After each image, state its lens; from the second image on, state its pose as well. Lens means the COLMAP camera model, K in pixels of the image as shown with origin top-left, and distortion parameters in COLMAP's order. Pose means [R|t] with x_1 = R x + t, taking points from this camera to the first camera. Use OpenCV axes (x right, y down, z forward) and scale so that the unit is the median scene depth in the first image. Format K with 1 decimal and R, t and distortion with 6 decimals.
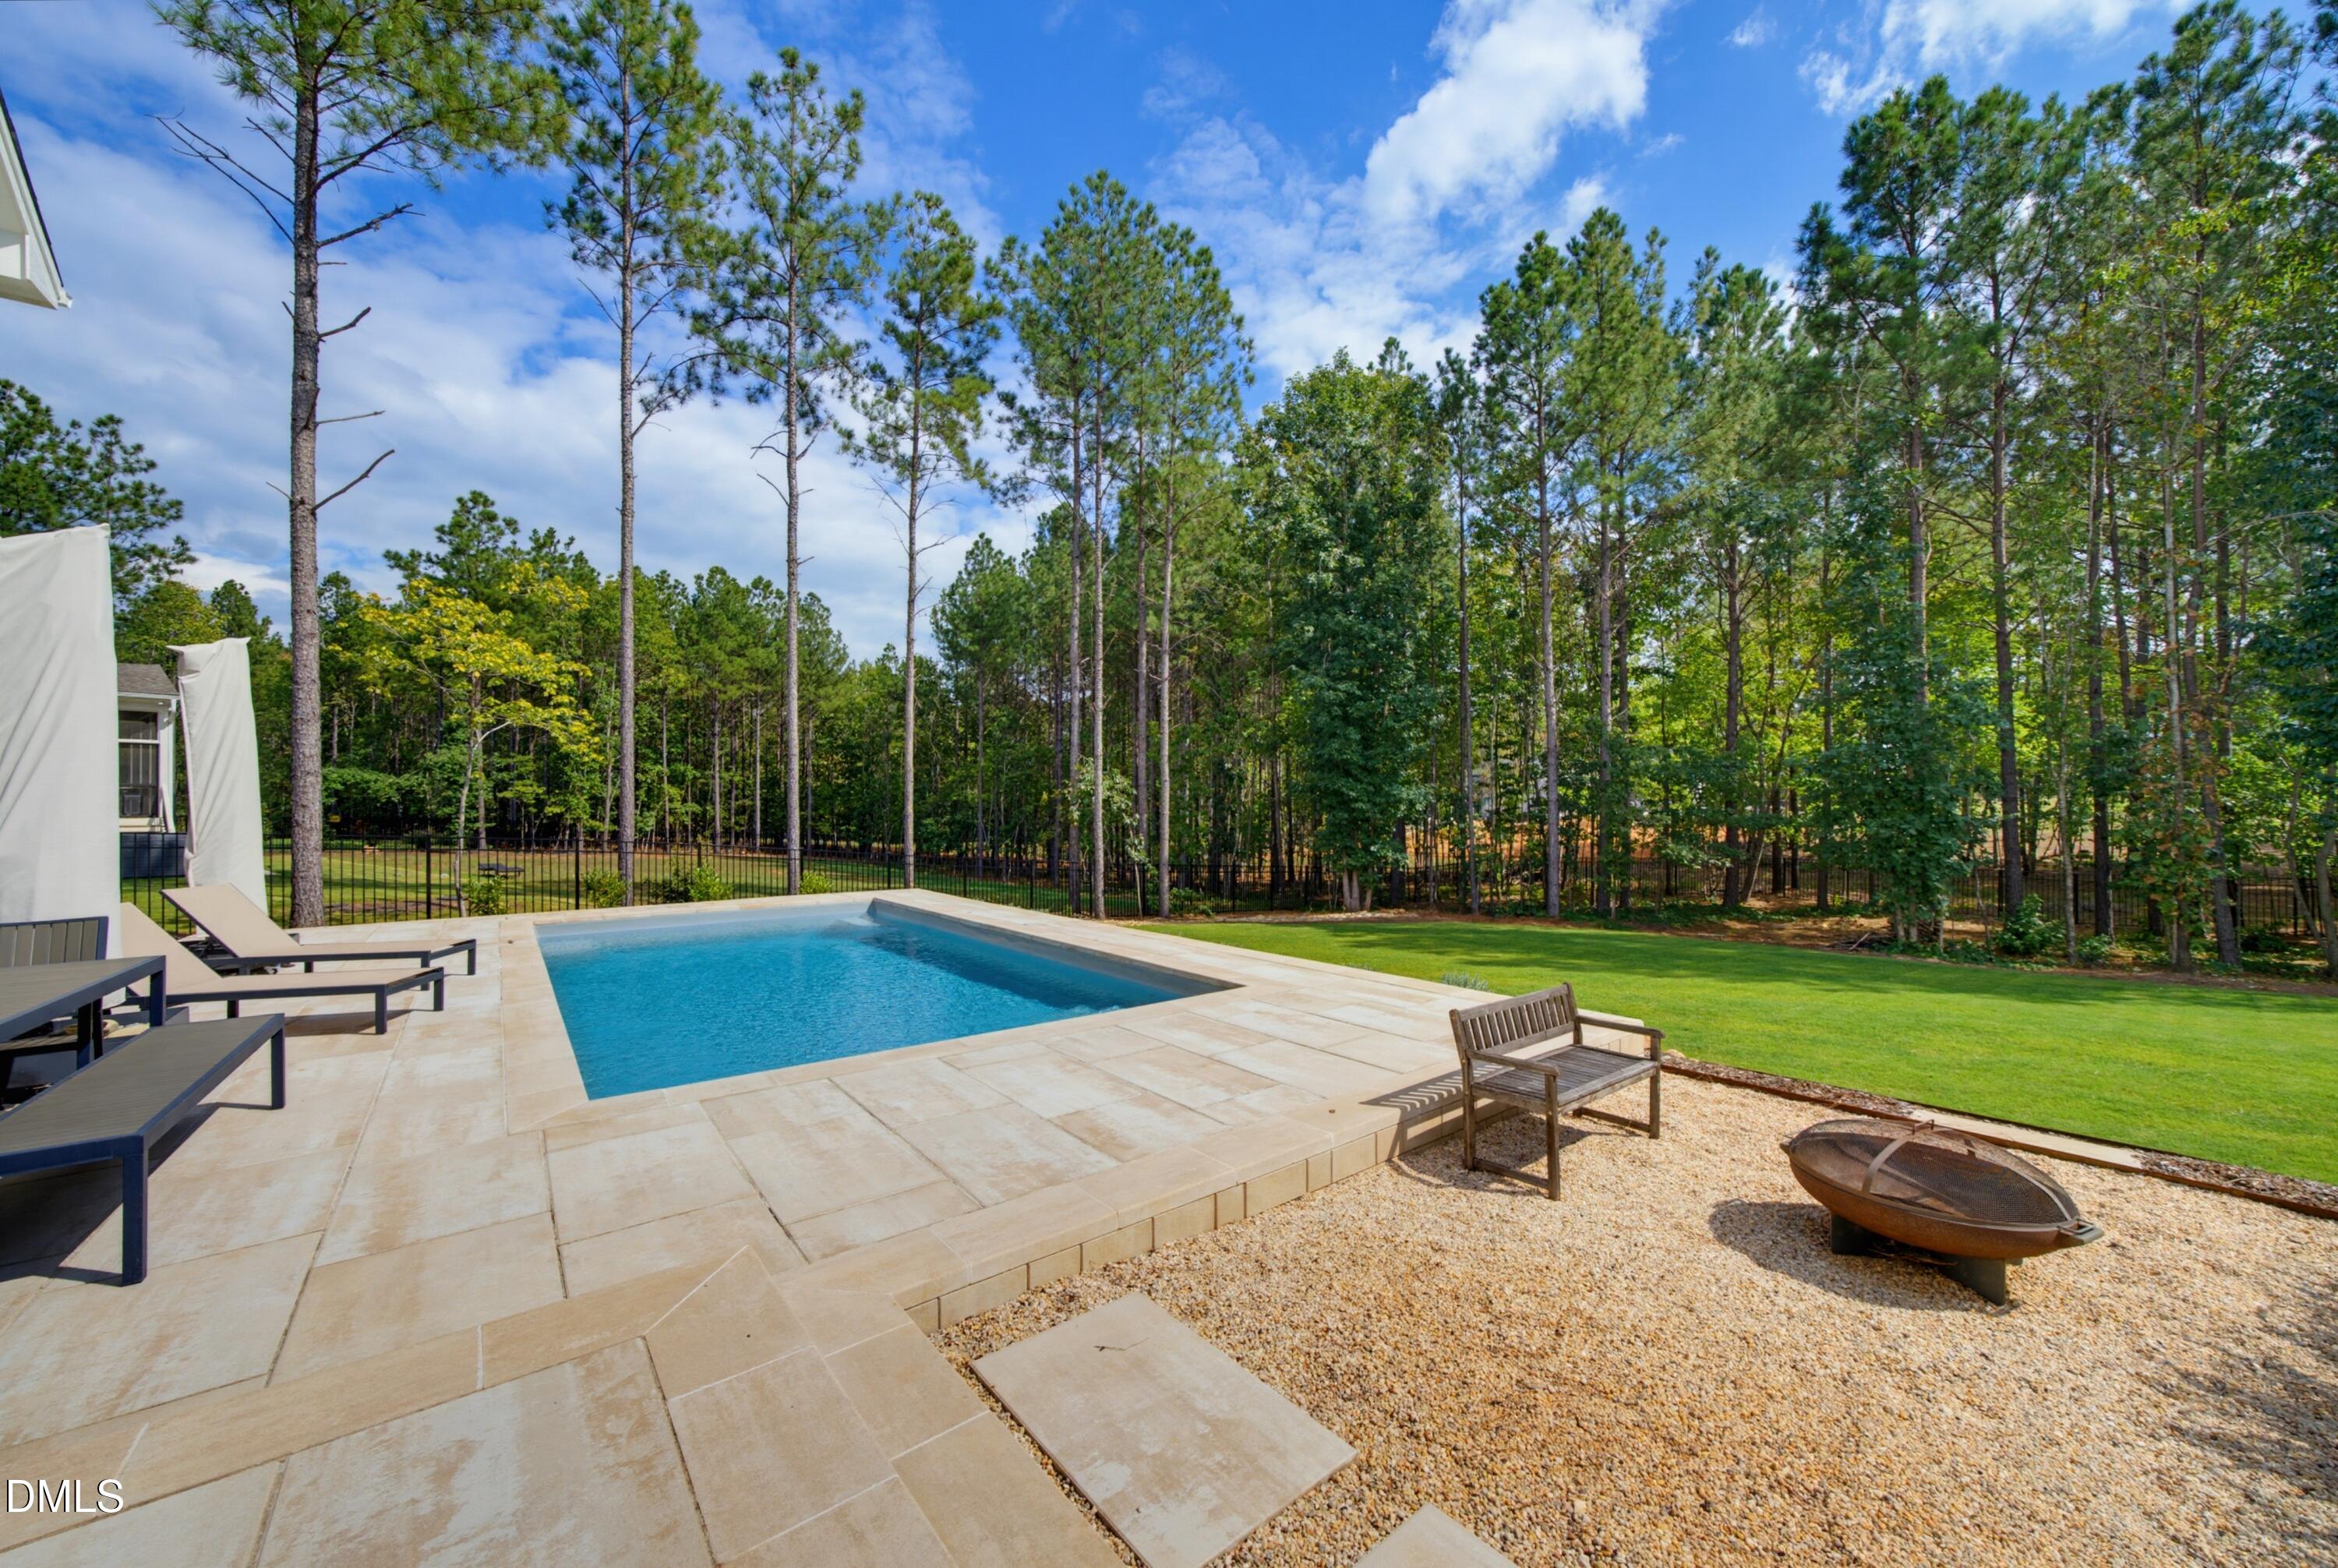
lens RADIAL K [[857.8, 0, 1172.9], [0, 857.8, 799.2], [0, 0, 1]] dist [-0.003942, 0.001896]
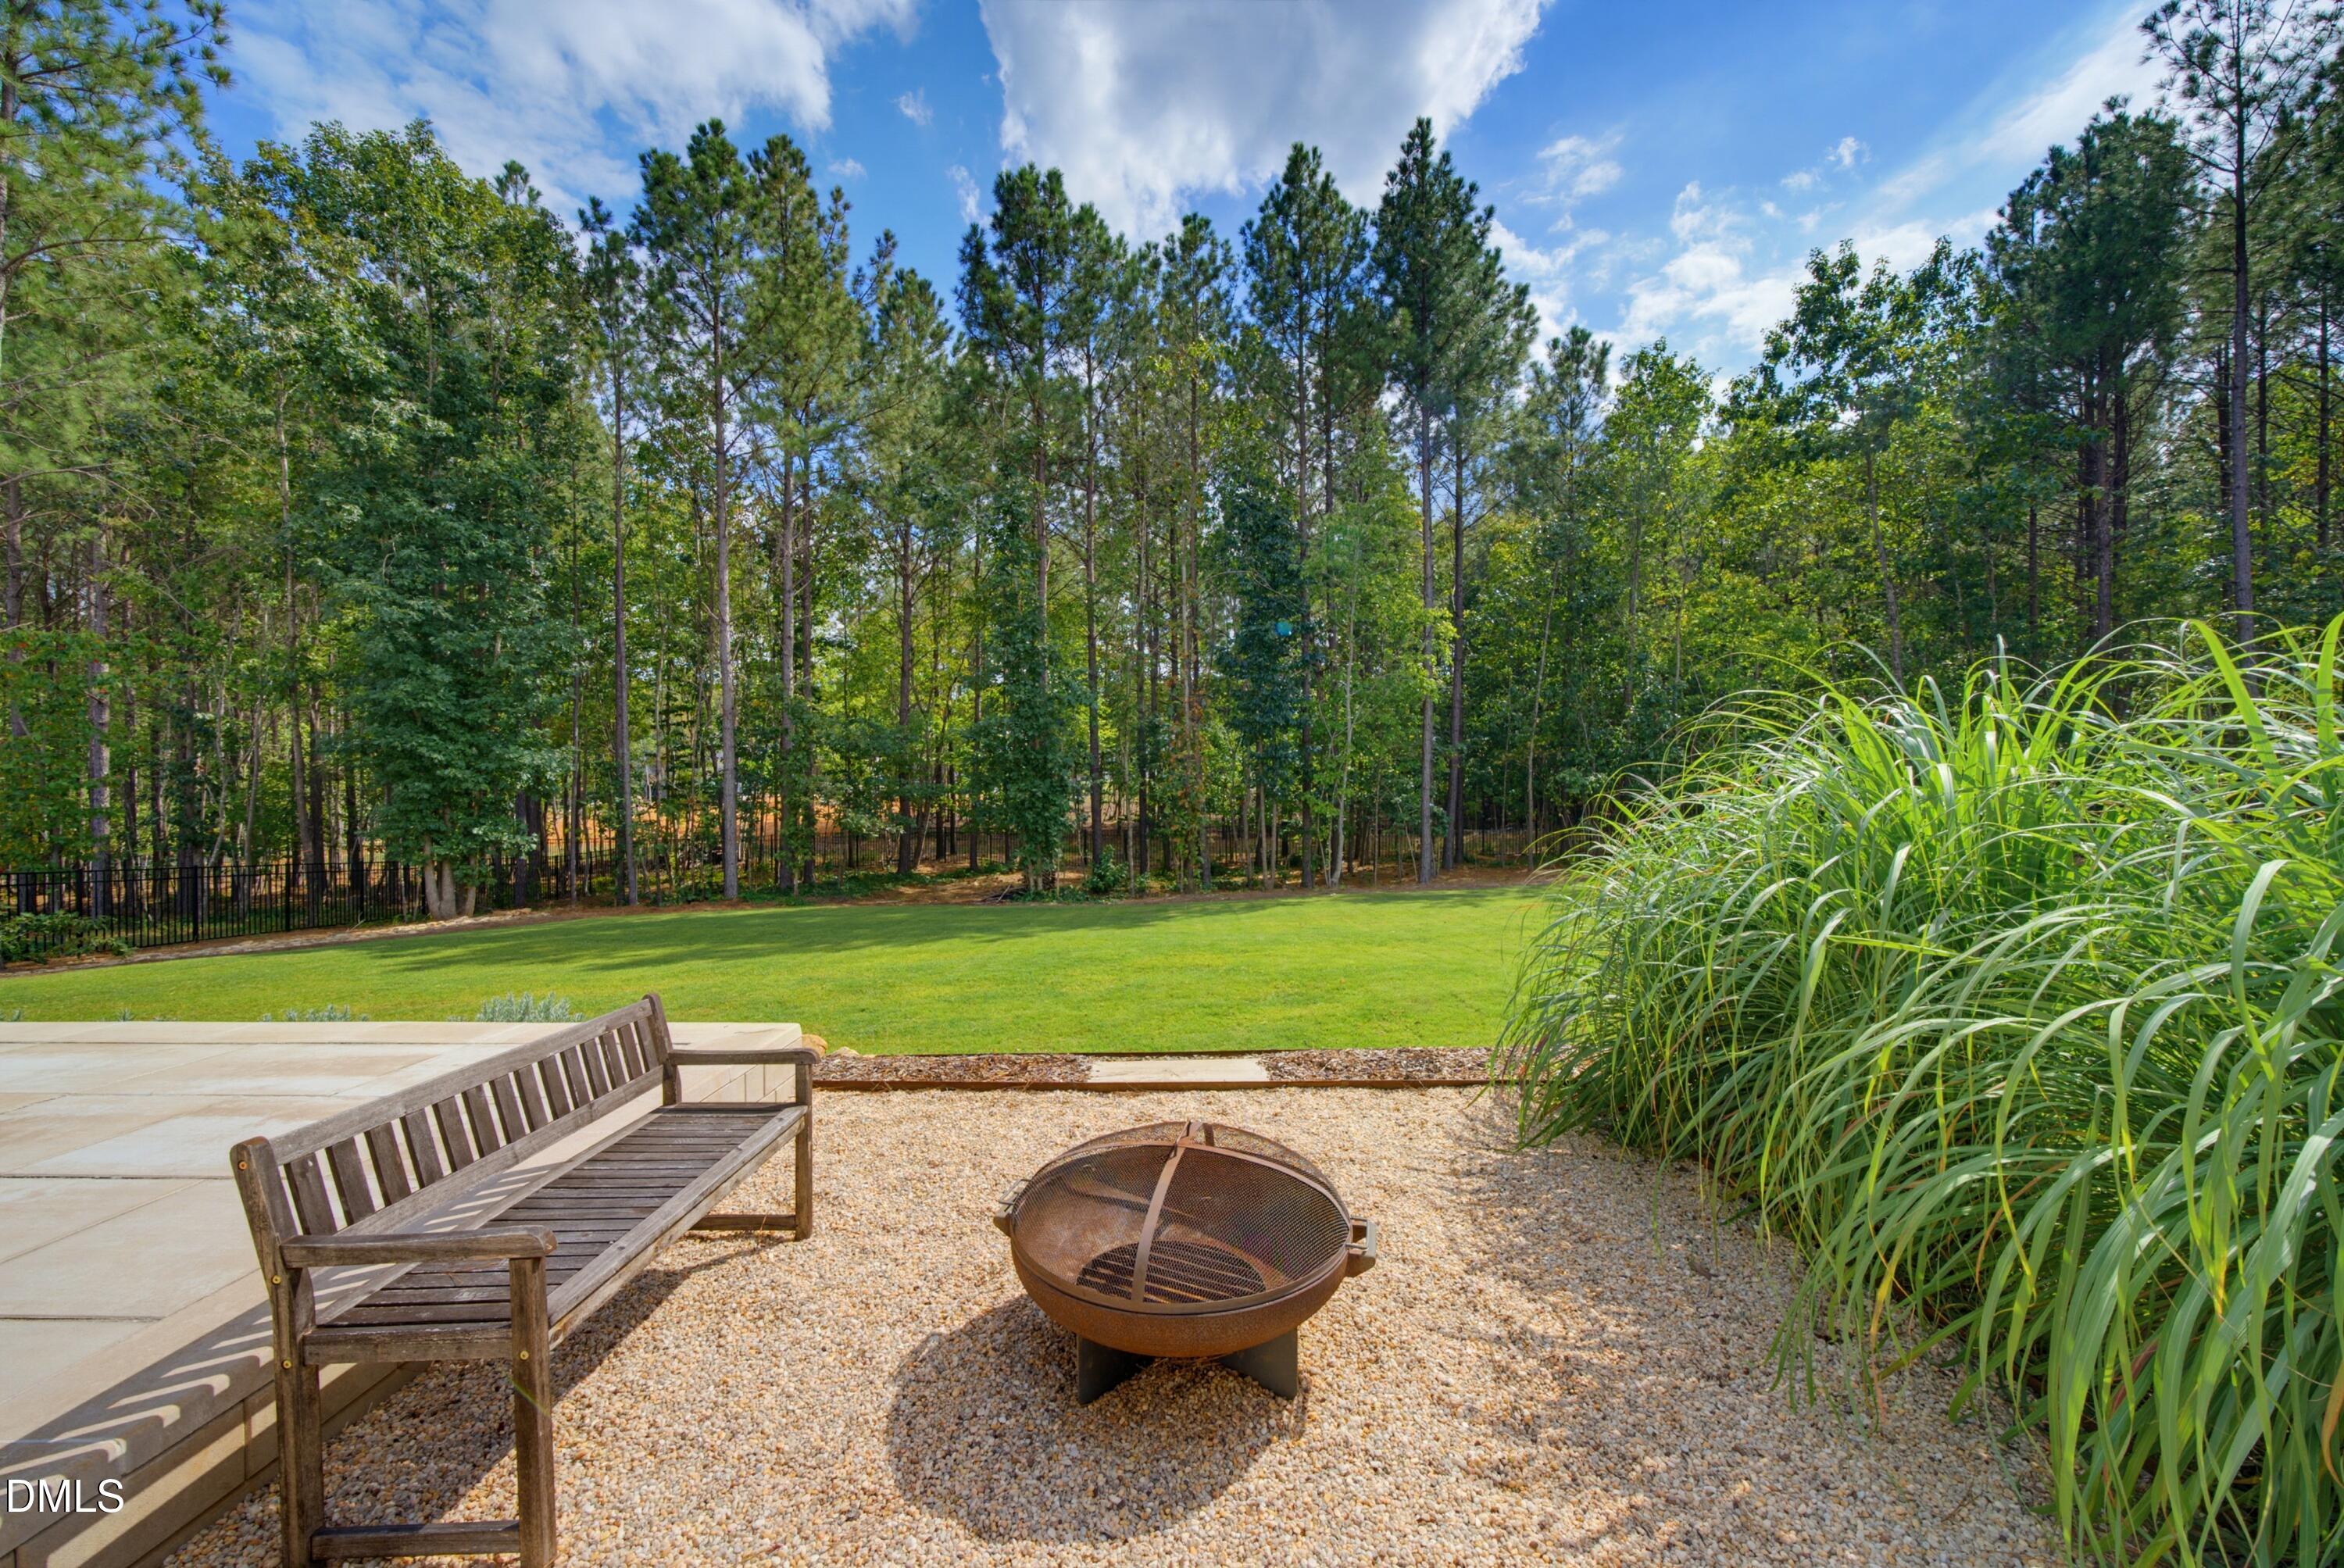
lens RADIAL K [[860.0, 0, 1165.9], [0, 860.0, 789.7], [0, 0, 1]] dist [-0.003942, 0.001896]
pose [[0.641231, -0.001394, 0.767346, 0.058807], [-0.004319, 0.999976, 0.005426, 0.018887], [-0.767335, -0.006794, 0.641210, 0.094472]]
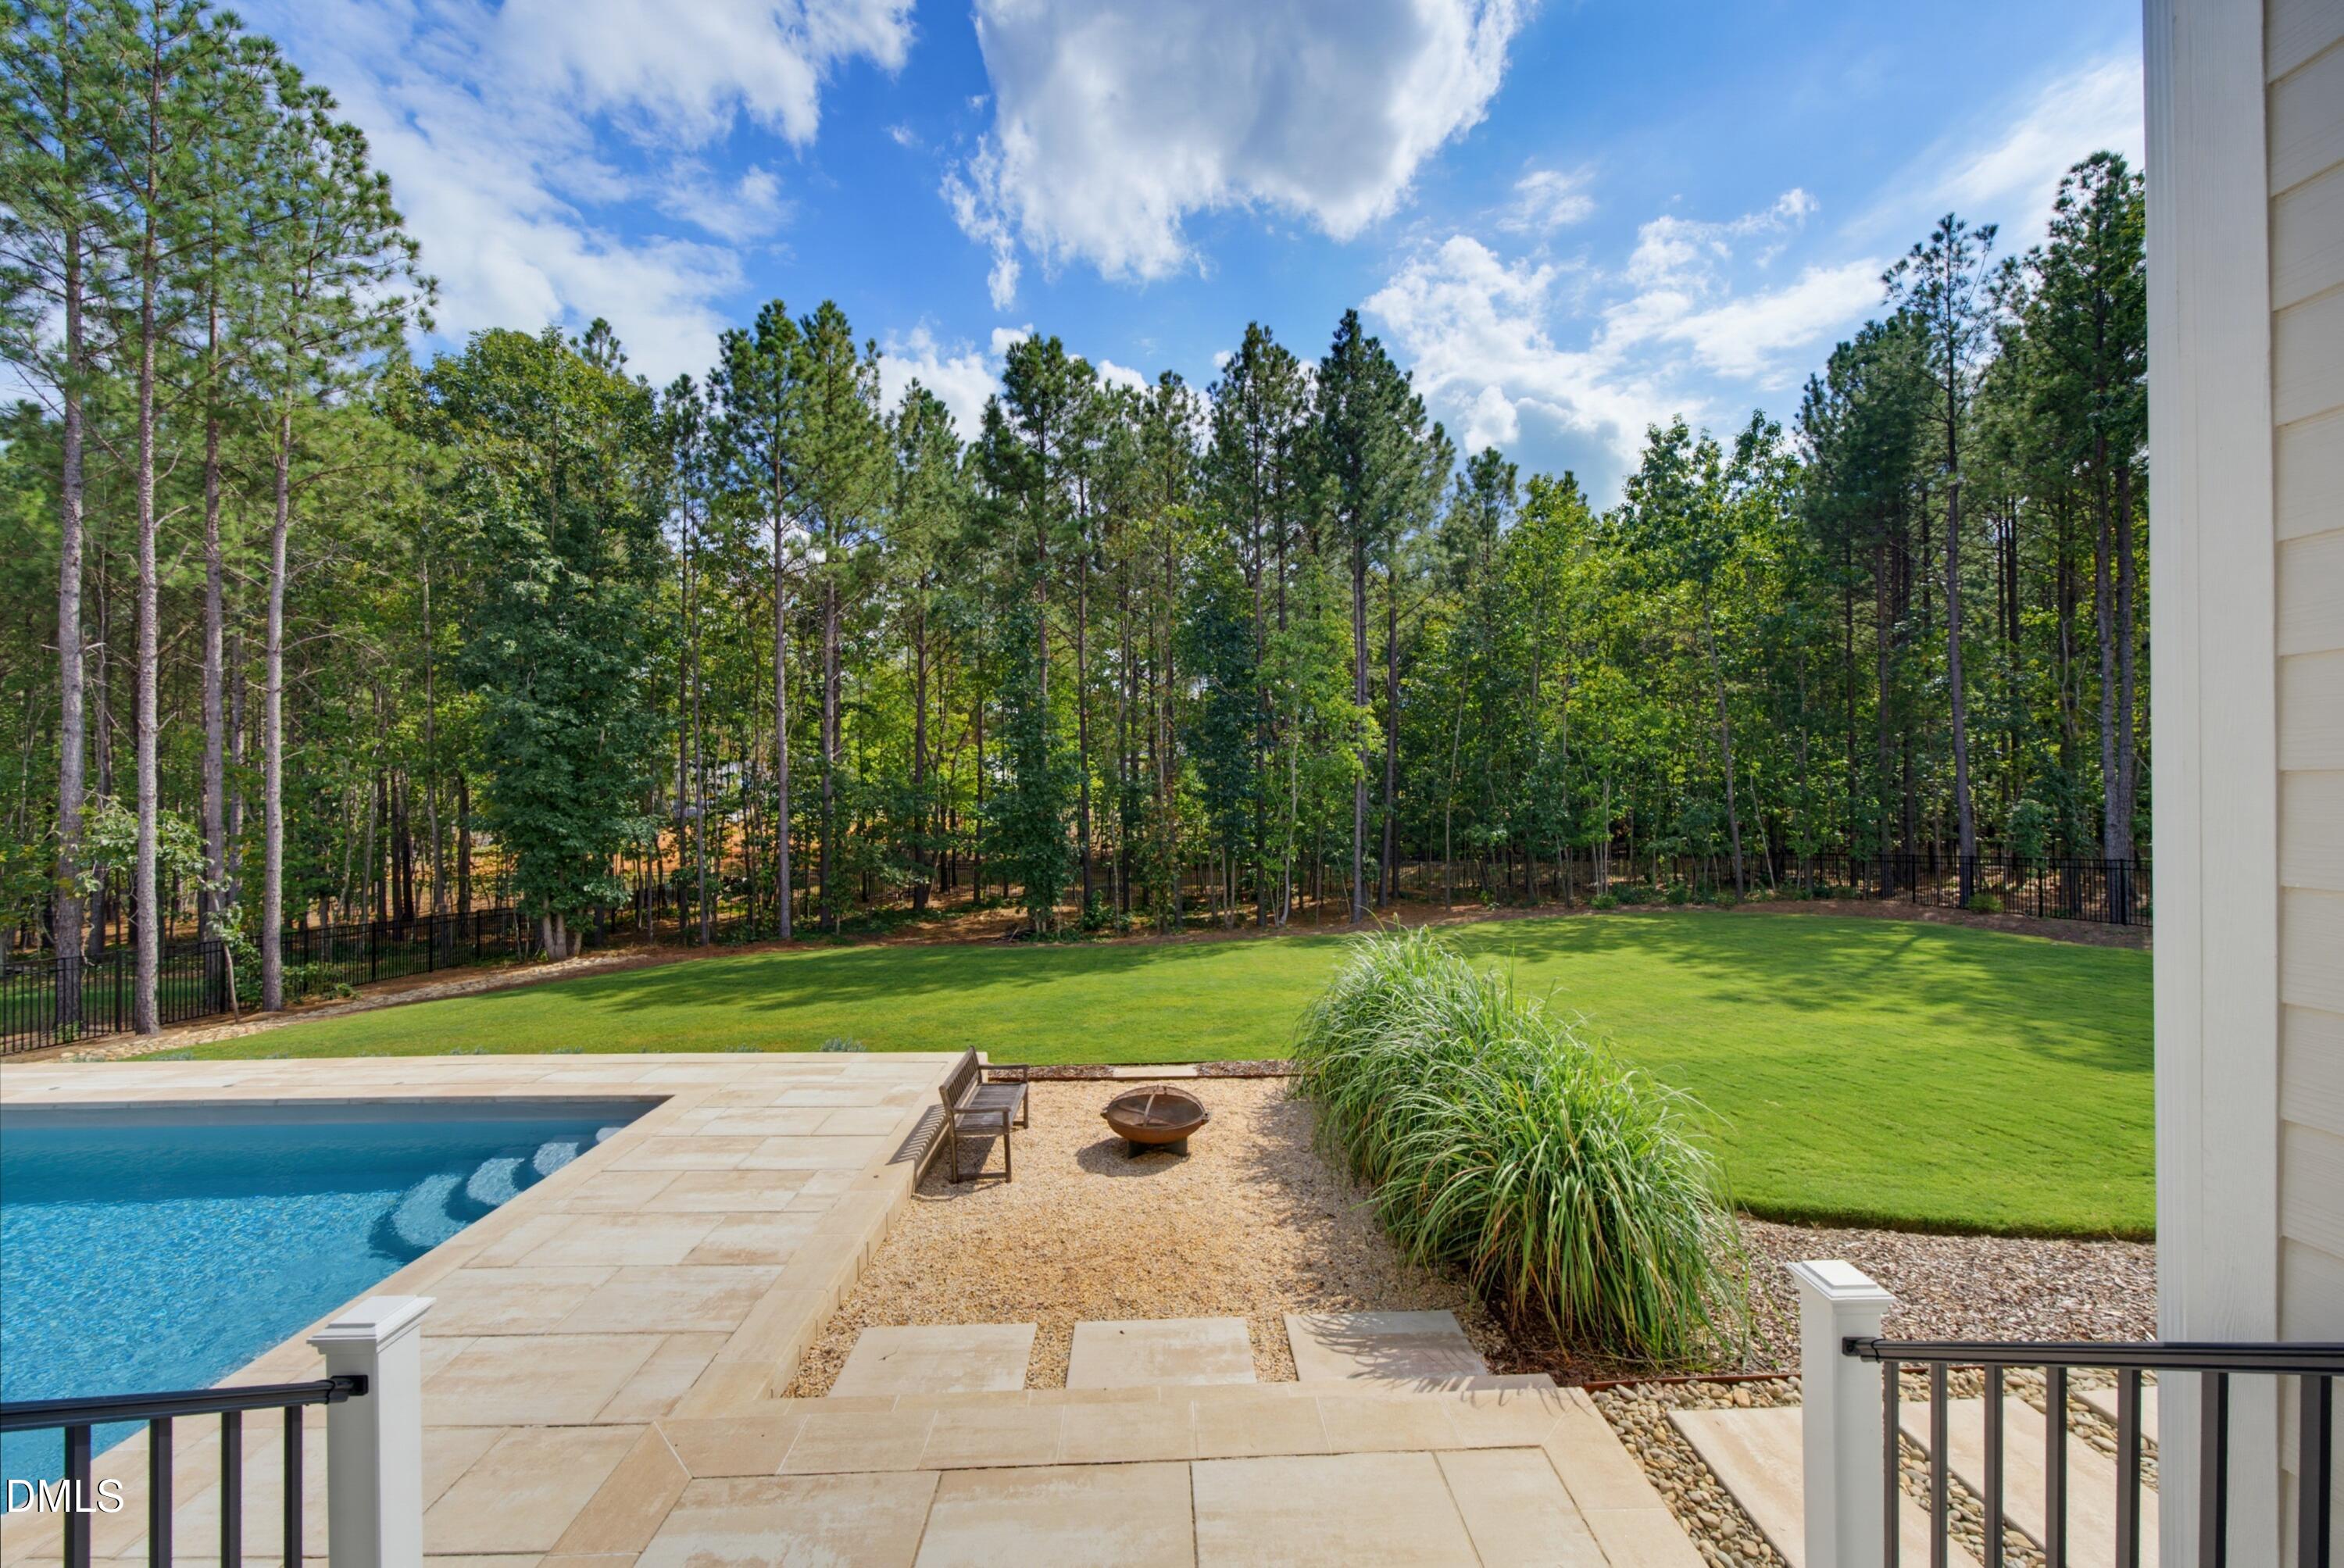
lens RADIAL K [[860.0, 0, 1178.3], [0, 860.0, 789.1], [0, 0, 1]] dist [-0.003942, 0.001896]
pose [[0.610453, 0.005969, 0.792030, -0.133037], [-0.004656, 0.999981, -0.003947, -0.059392], [-0.792039, -0.001278, 0.610470, -0.061664]]
